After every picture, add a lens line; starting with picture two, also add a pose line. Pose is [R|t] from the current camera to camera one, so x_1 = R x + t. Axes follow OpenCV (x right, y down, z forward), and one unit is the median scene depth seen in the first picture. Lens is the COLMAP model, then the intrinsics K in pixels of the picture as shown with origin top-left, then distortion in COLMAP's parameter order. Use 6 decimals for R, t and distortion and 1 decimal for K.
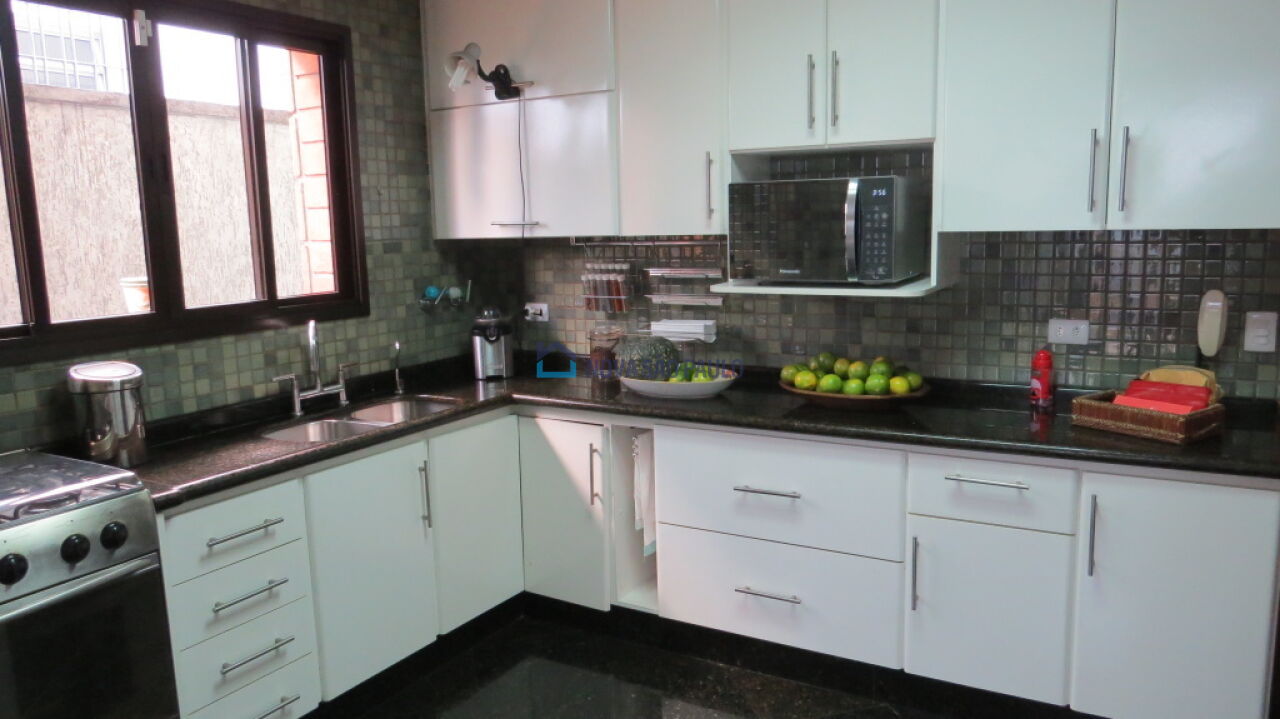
lens RADIAL K [[912.6, 0, 638.5], [0, 912.6, 356.9], [0, 0, 1]] dist [-0.023731, 0.001368]
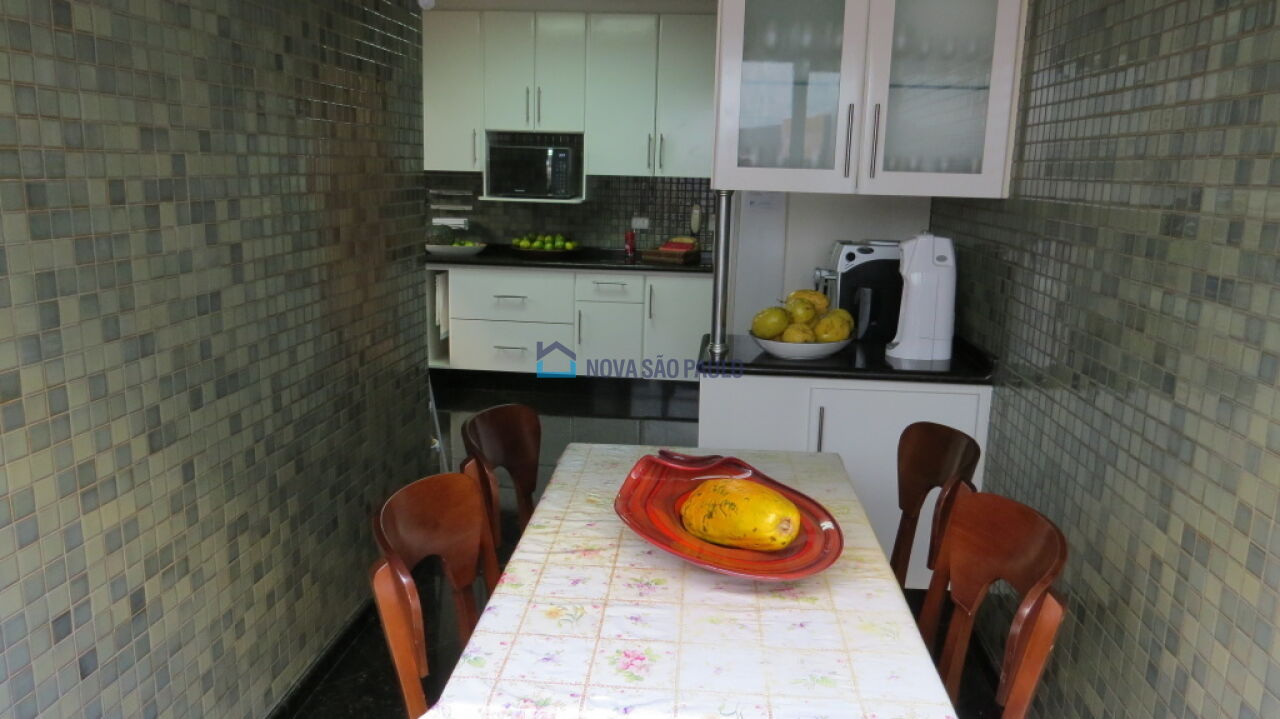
lens RADIAL K [[912.6, 0, 639.6], [0, 912.6, 359.0], [0, 0, 1]] dist [-0.023731, 0.001368]
pose [[0.902292, -0.037614, 0.429482, -0.498108], [0.014101, 0.998229, 0.057801, 0.175603], [-0.430896, -0.046098, 0.901224, -1.024170]]
